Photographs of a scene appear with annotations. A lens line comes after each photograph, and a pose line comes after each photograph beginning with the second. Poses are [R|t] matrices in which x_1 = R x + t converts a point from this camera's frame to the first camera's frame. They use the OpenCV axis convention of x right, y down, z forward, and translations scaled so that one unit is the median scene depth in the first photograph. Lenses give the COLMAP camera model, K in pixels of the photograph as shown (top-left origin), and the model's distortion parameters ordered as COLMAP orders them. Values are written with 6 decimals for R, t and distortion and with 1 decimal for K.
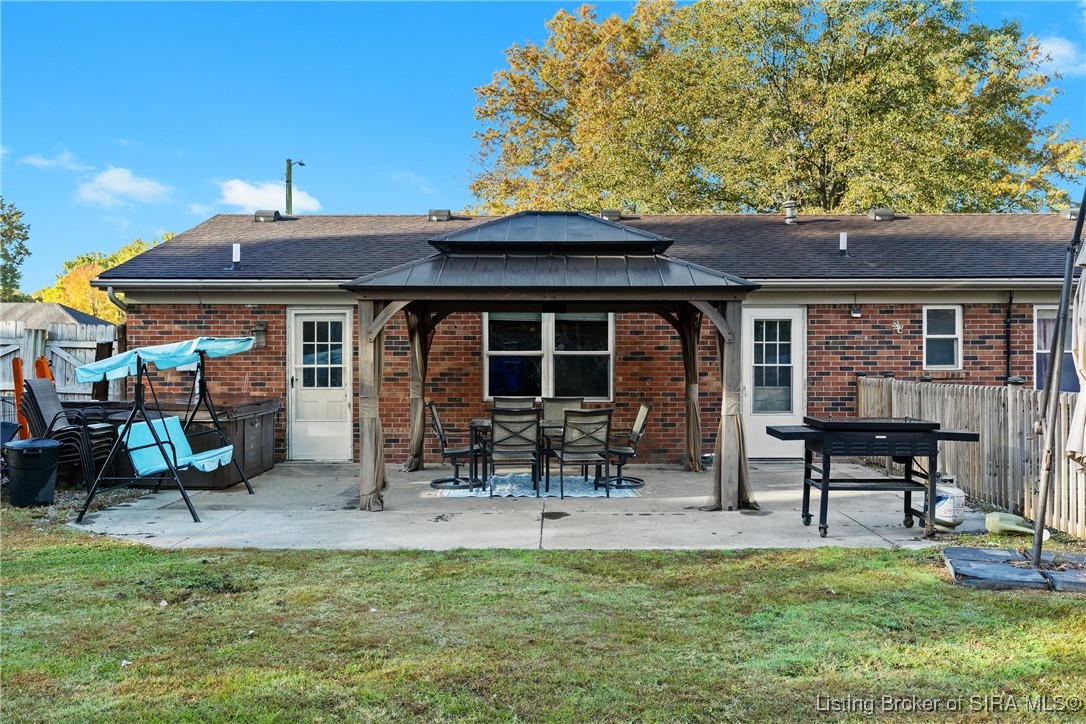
lens RADIAL K [[914.7, 0, 553.1], [0, 914.7, 362.4], [0, 0, 1]] dist [-0.000365, -0.009462]
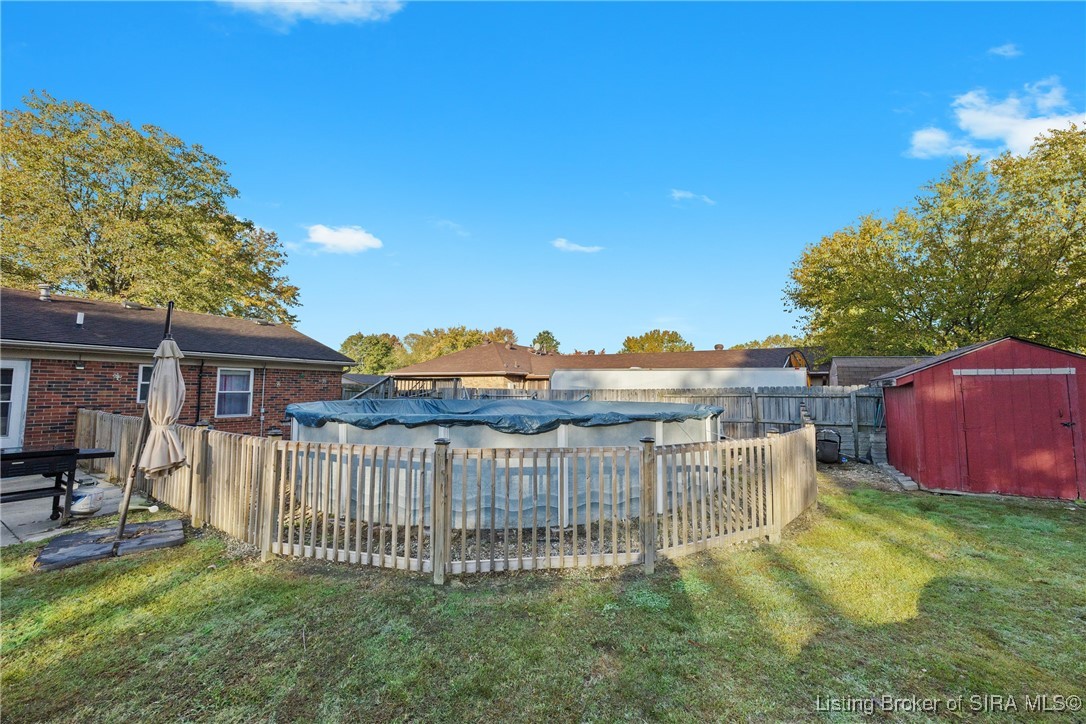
lens RADIAL K [[412.8, 0, 542.9], [0, 412.8, 363.7], [0, 0, 1]] dist [0.000714, -0.000198]
pose [[0.513836, 0.056452, 0.856029, 0.136960], [-0.011223, 0.998190, -0.059090, -0.026604], [-0.857815, 0.020755, 0.513540, -0.015846]]
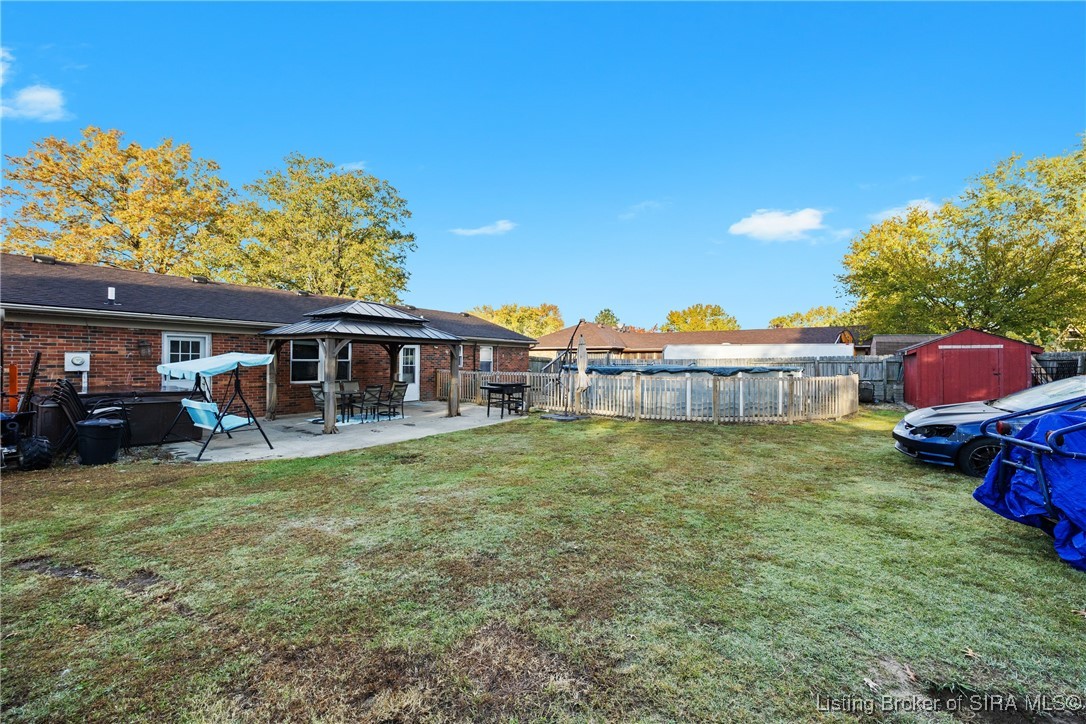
lens RADIAL K [[412.8, 0, 538.2], [0, 412.8, 366.4], [0, 0, 1]] dist [0.000714, -0.000198]
pose [[0.578760, -0.006623, 0.815471, -0.510009], [-0.007823, 0.999876, 0.013672, -0.012992], [-0.815460, -0.014293, 0.578636, 0.013548]]
